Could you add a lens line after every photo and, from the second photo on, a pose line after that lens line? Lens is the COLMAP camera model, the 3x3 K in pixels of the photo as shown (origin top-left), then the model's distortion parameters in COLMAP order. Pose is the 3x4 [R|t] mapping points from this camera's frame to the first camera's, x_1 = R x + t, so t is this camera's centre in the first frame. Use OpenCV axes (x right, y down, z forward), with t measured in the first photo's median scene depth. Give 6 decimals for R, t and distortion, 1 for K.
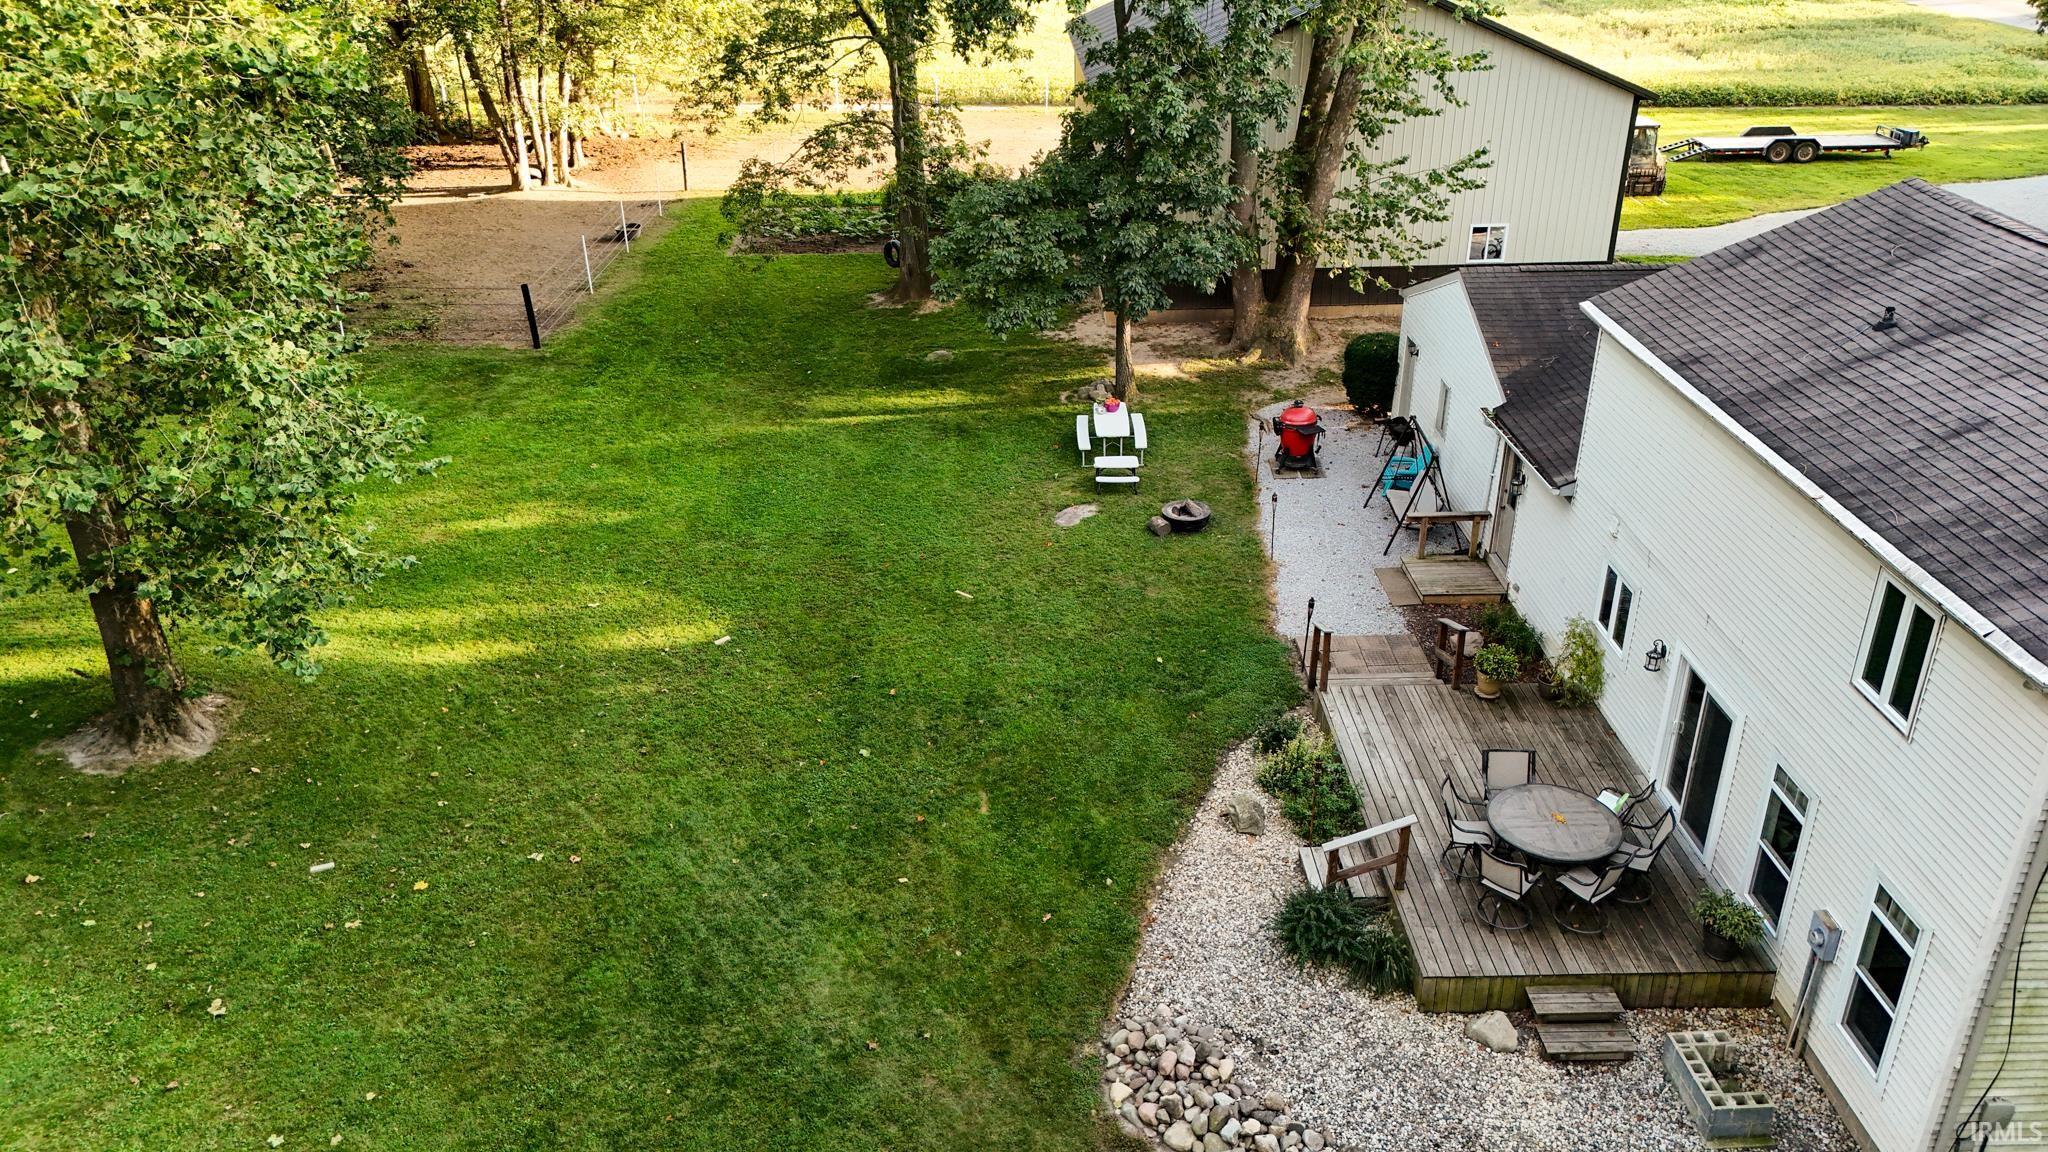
lens RADIAL K [[1529.0, 0, 1030.7], [0, 1529.0, 574.1], [0, 0, 1]] dist [0.012146, -0.001502]
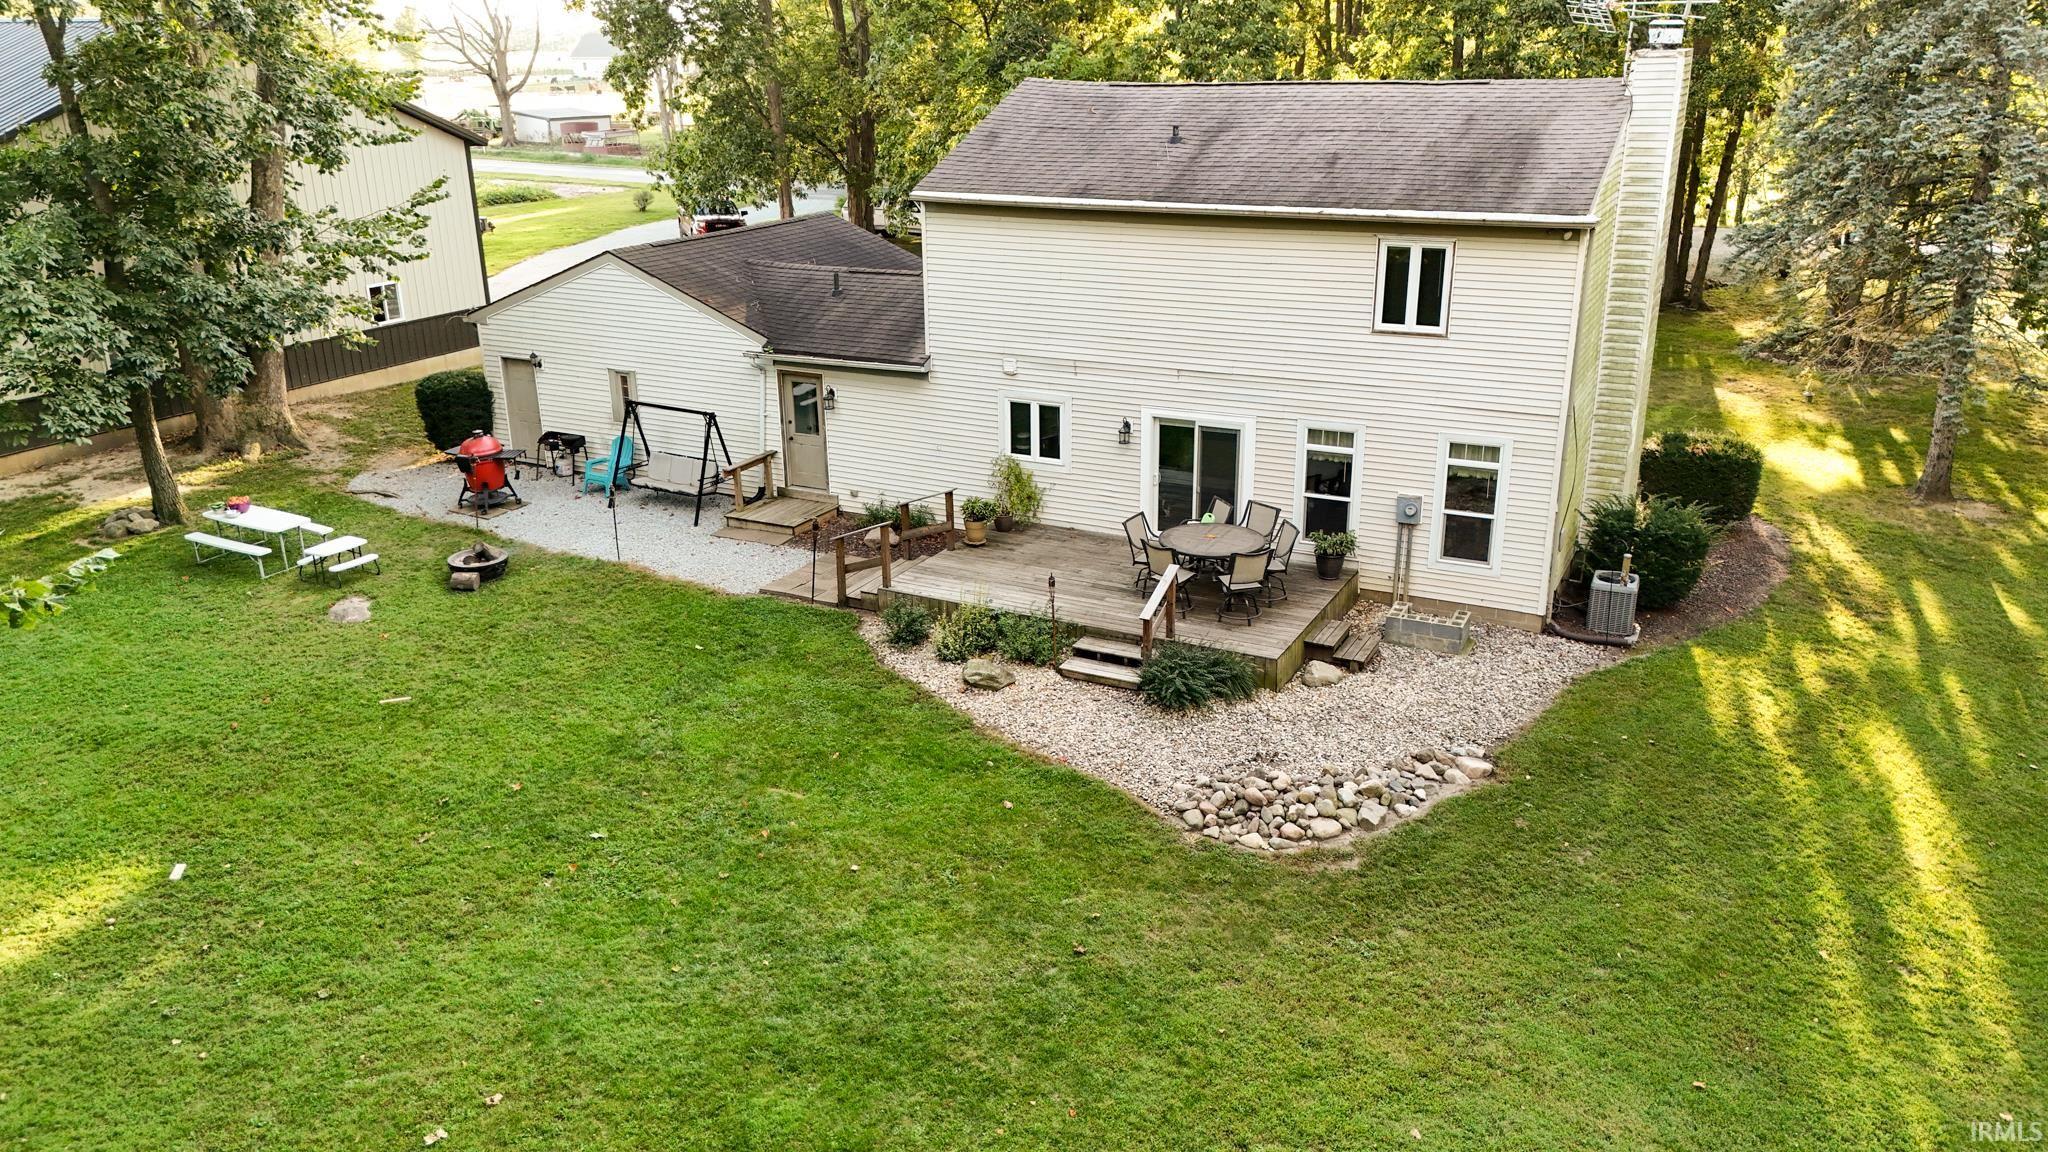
lens RADIAL K [[1529.0, 0, 1026.9], [0, 1529.0, 579.2], [0, 0, 1]] dist [0.012146, -0.001502]
pose [[0.448121, -0.282051, 0.848313, -0.588070], [0.390584, 0.915335, 0.098009, 0.006918], [-0.804134, 0.287418, 0.520345, 0.361604]]
